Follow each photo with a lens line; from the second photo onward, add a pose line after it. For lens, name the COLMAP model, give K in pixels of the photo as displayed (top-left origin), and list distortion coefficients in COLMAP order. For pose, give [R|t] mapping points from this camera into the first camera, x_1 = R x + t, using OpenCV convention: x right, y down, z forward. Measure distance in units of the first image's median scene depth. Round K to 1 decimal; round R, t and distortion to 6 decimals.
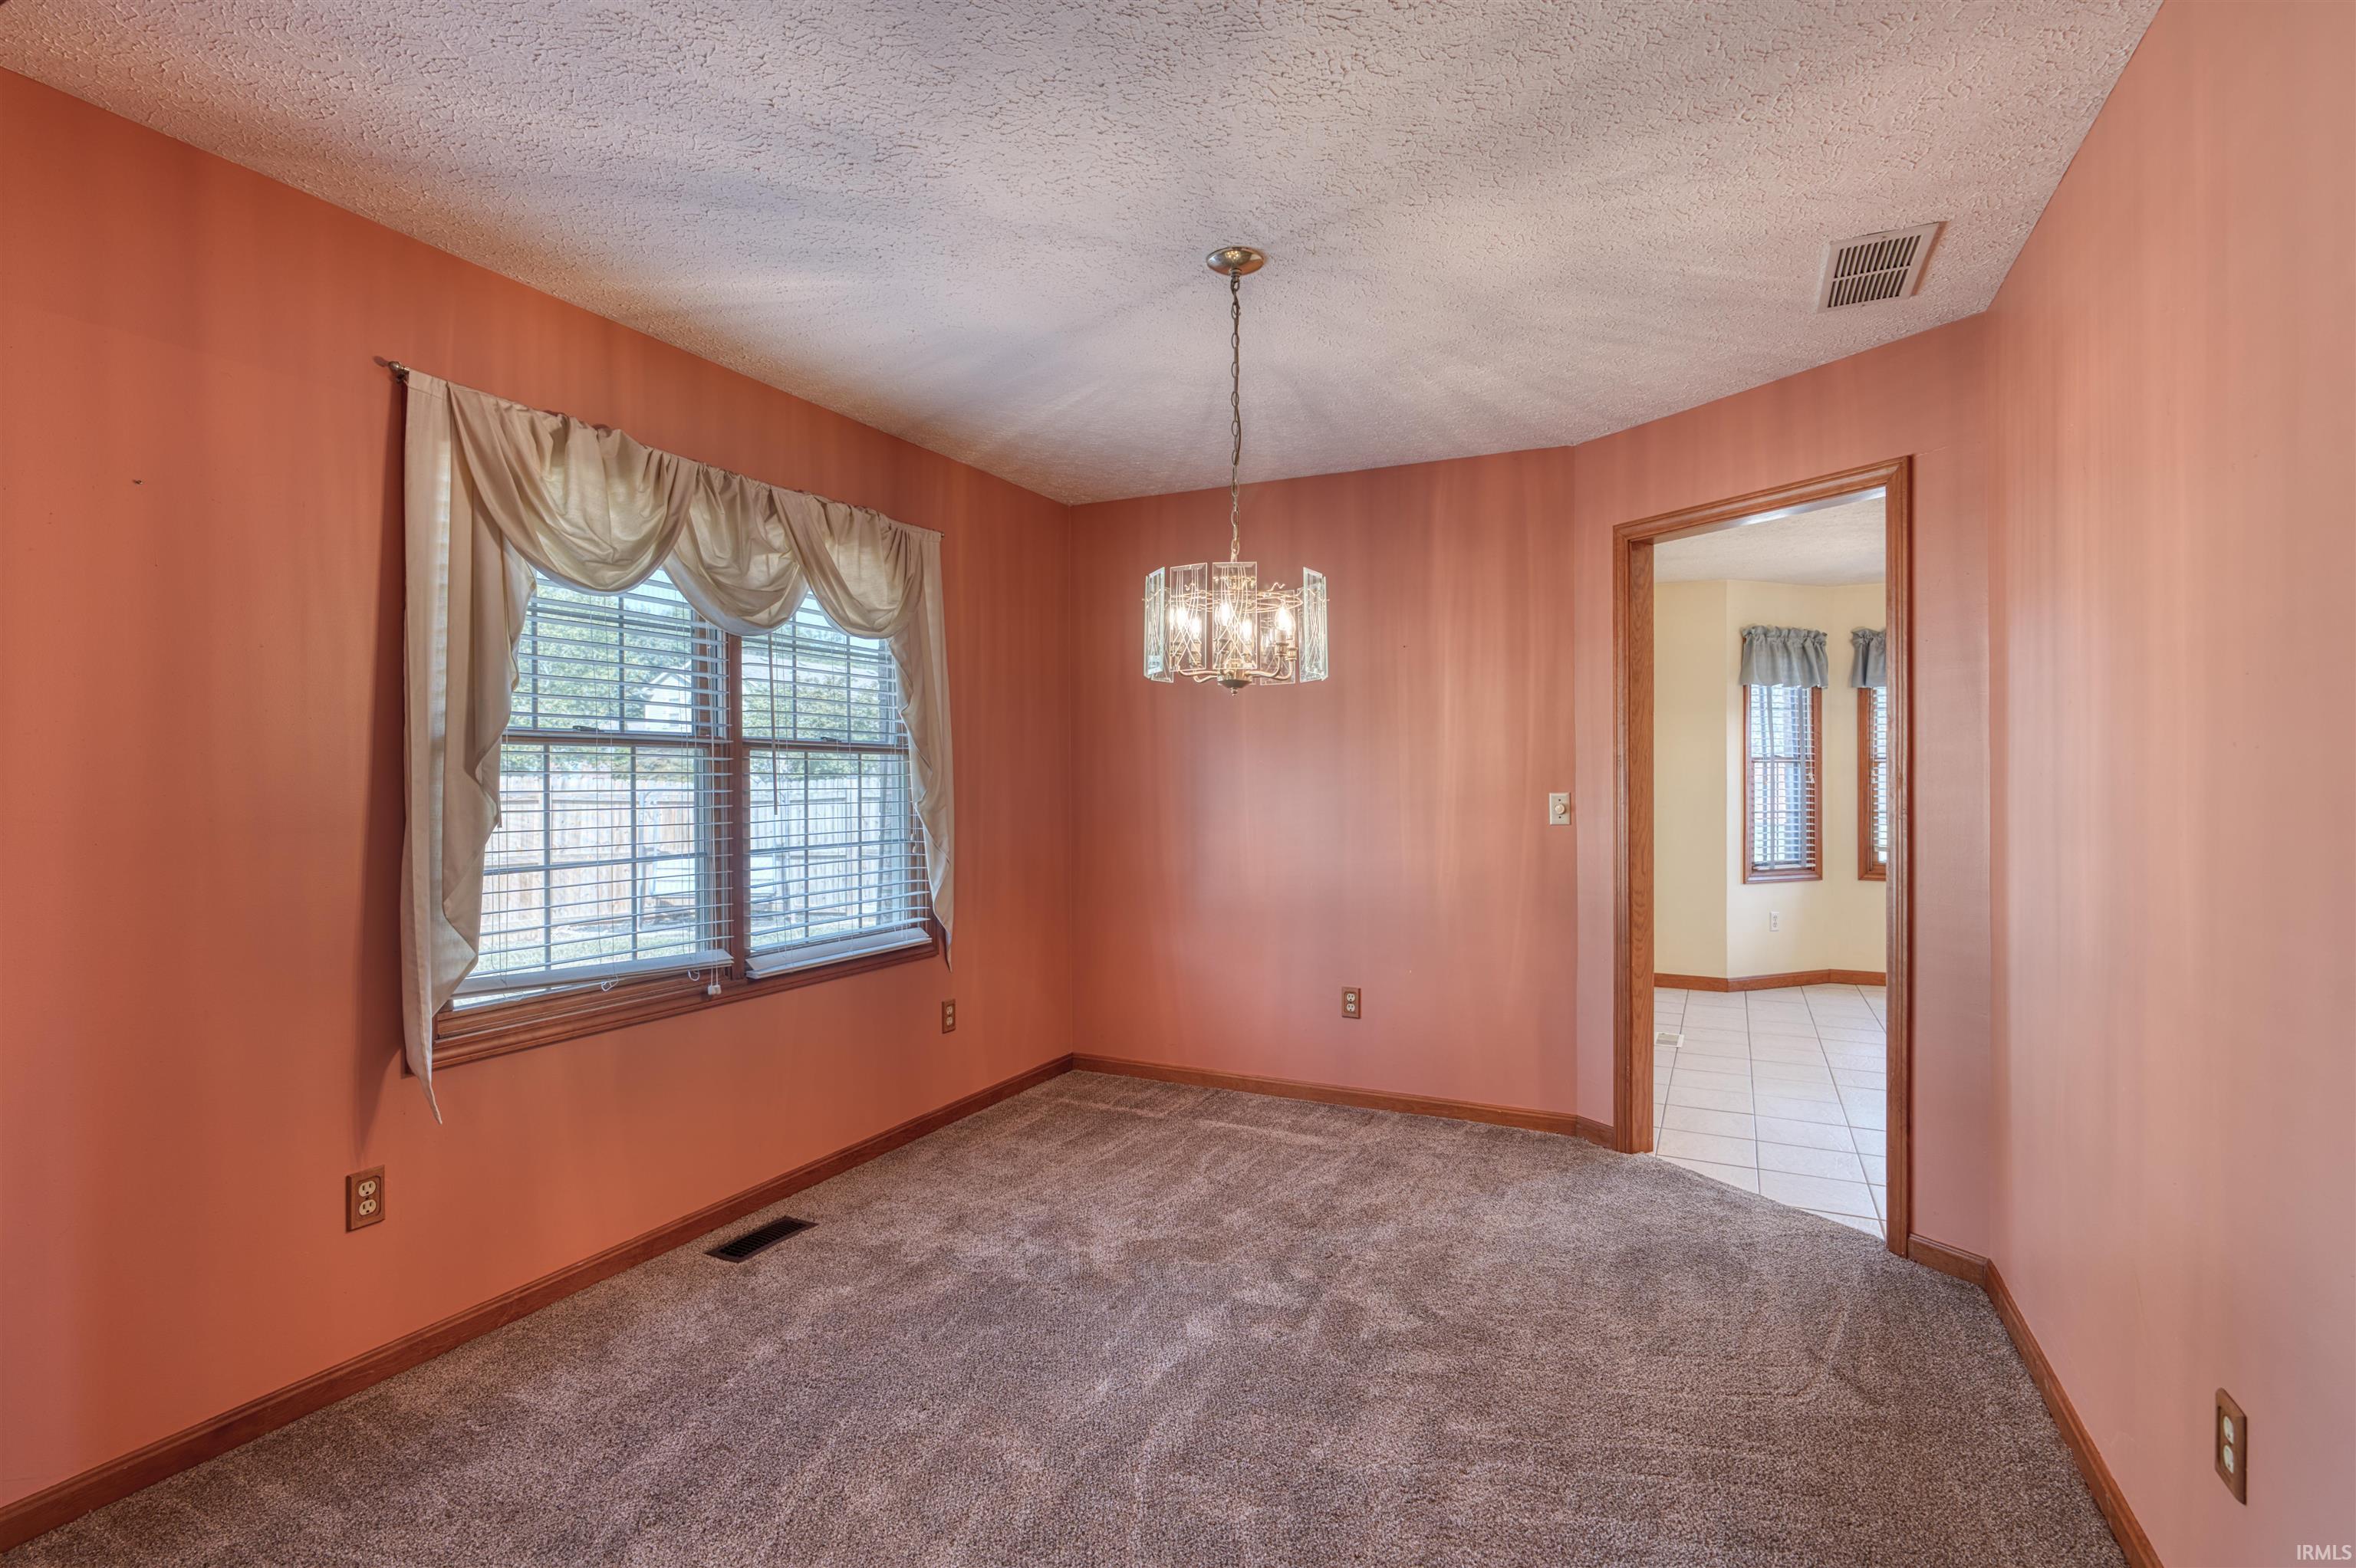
lens RADIAL K [[1022.0, 0, 1205.6], [0, 1022.0, 782.4], [0, 0, 1]] dist [-0.014625, 0.000124]
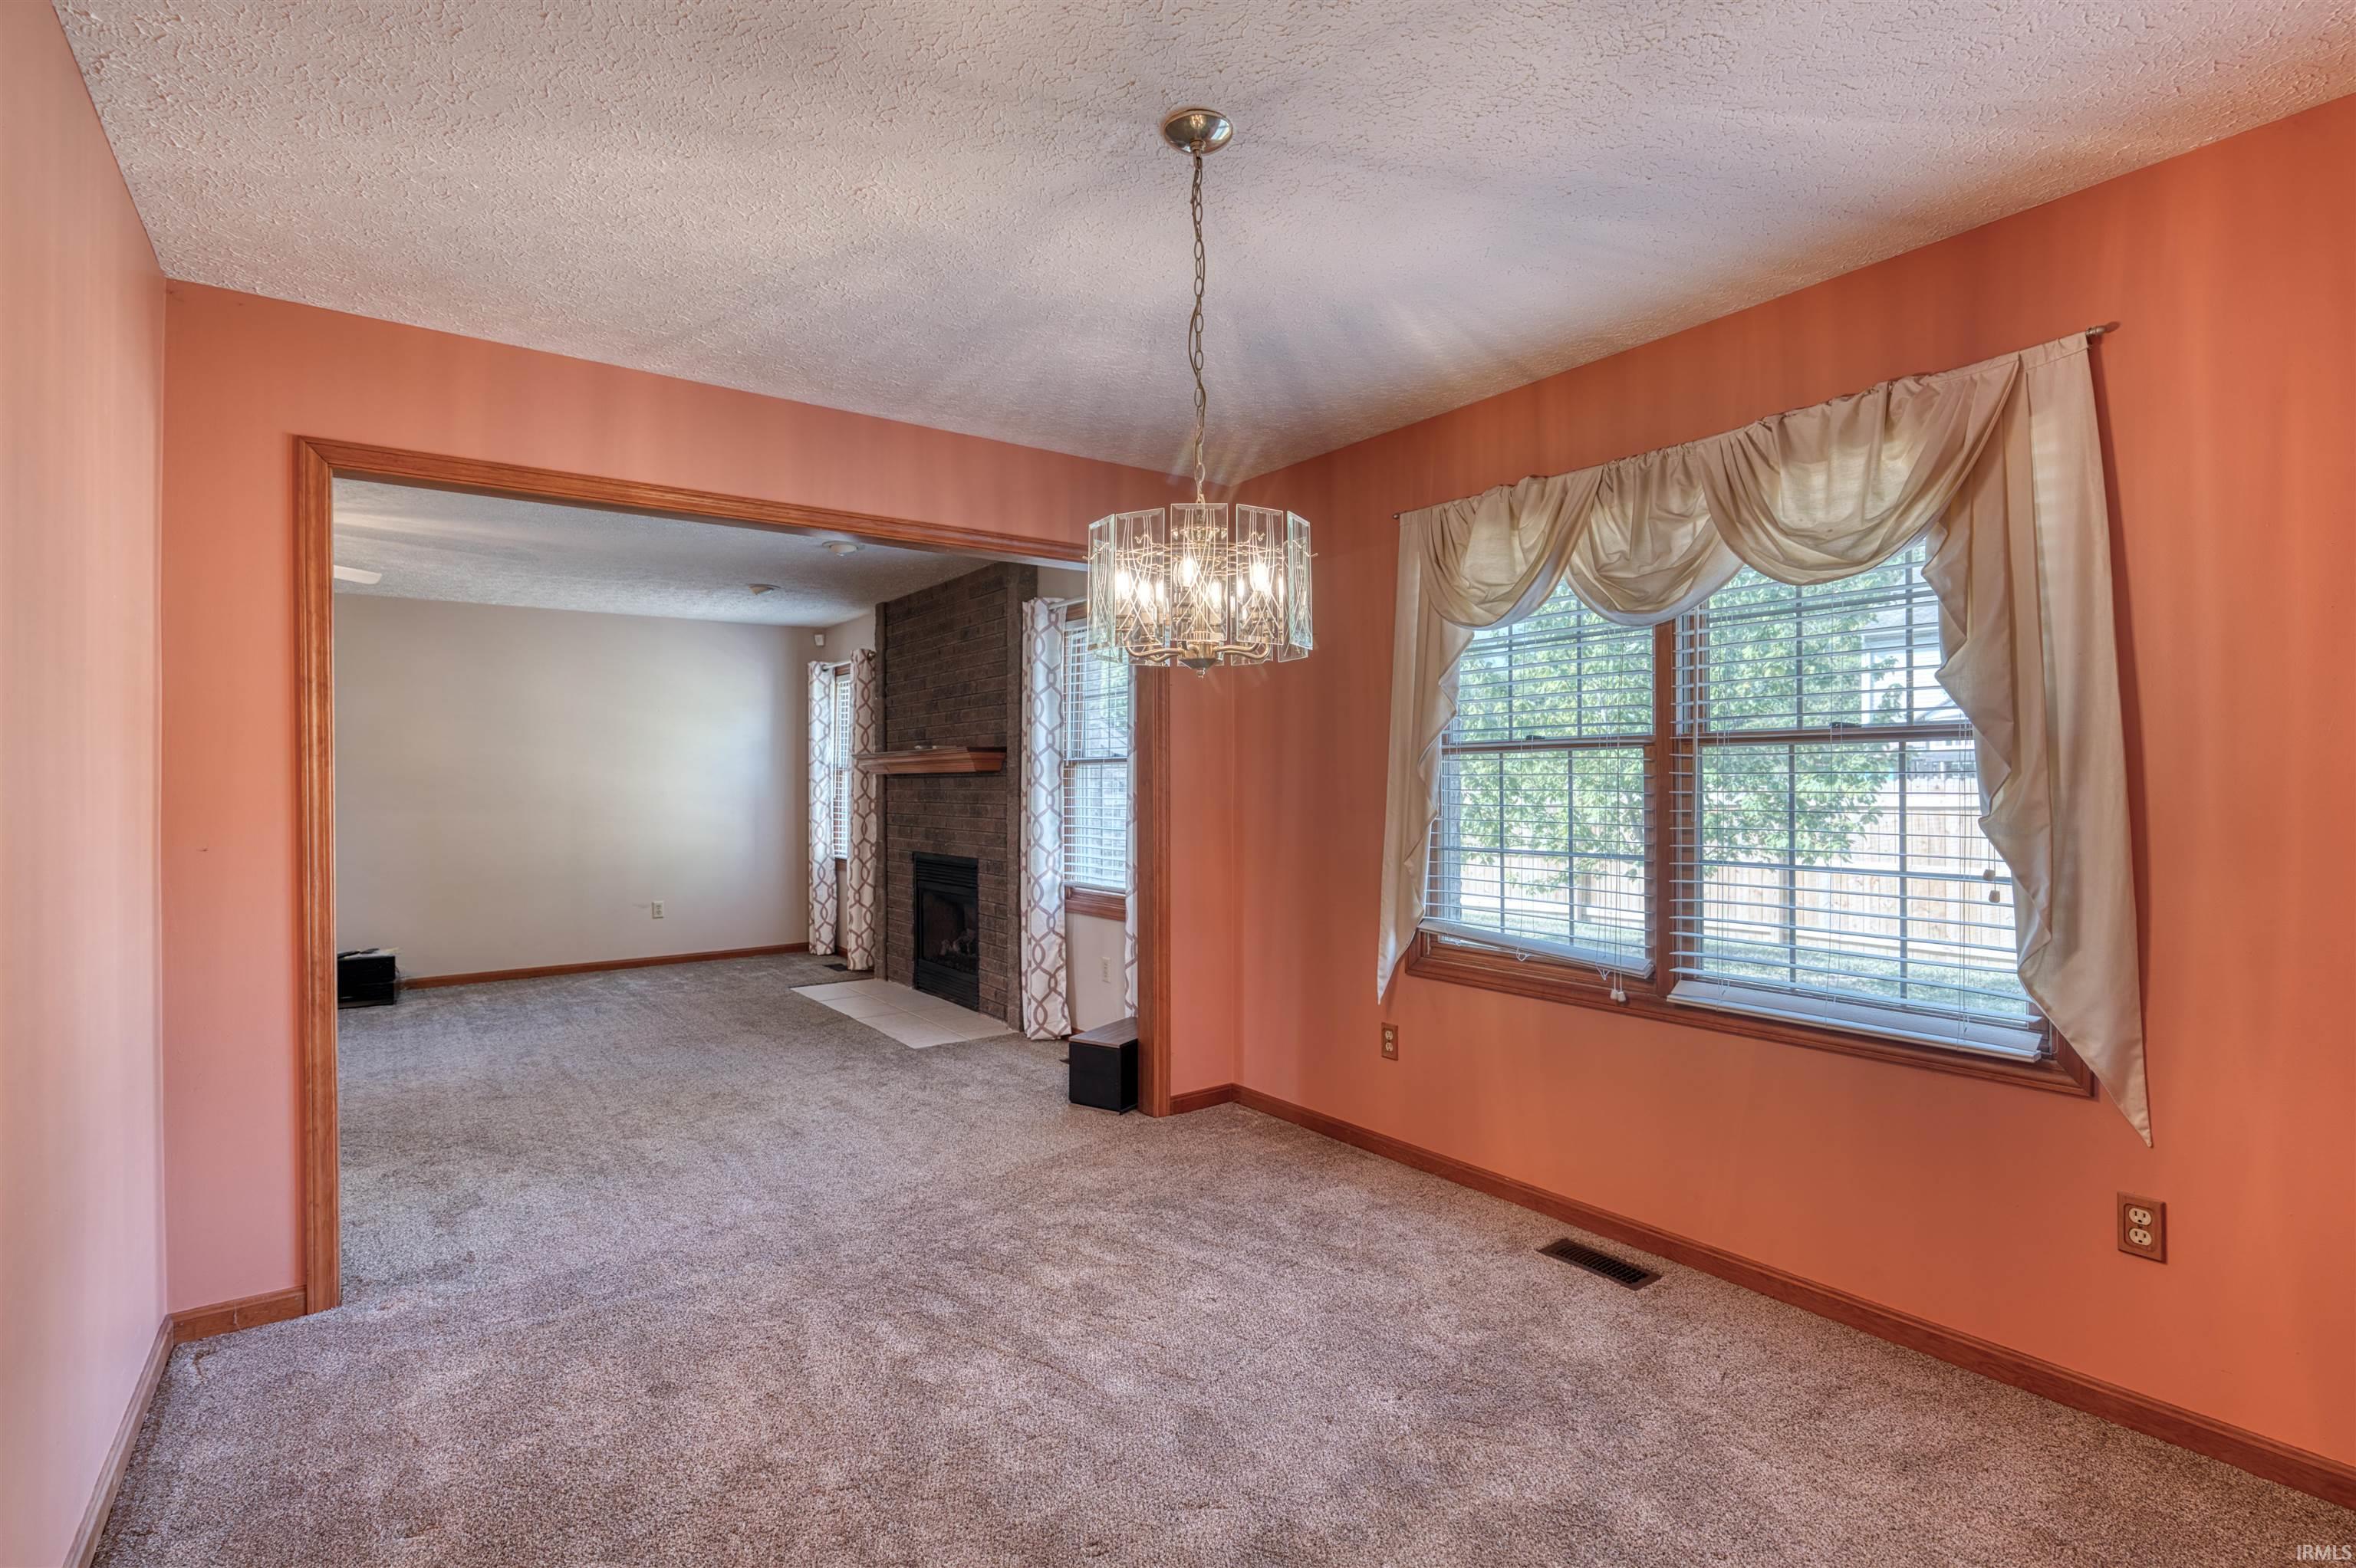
lens RADIAL K [[1096.6, 0, 1177.8], [0, 1096.6, 777.0], [0, 0, 1]] dist [-0.013783, 0.000960]
pose [[-0.456000, 0.003064, -0.889975, 0.649685], [0.003509, 0.999992, 0.001645, -0.009465], [0.889973, -0.002373, -0.456007, 1.110287]]
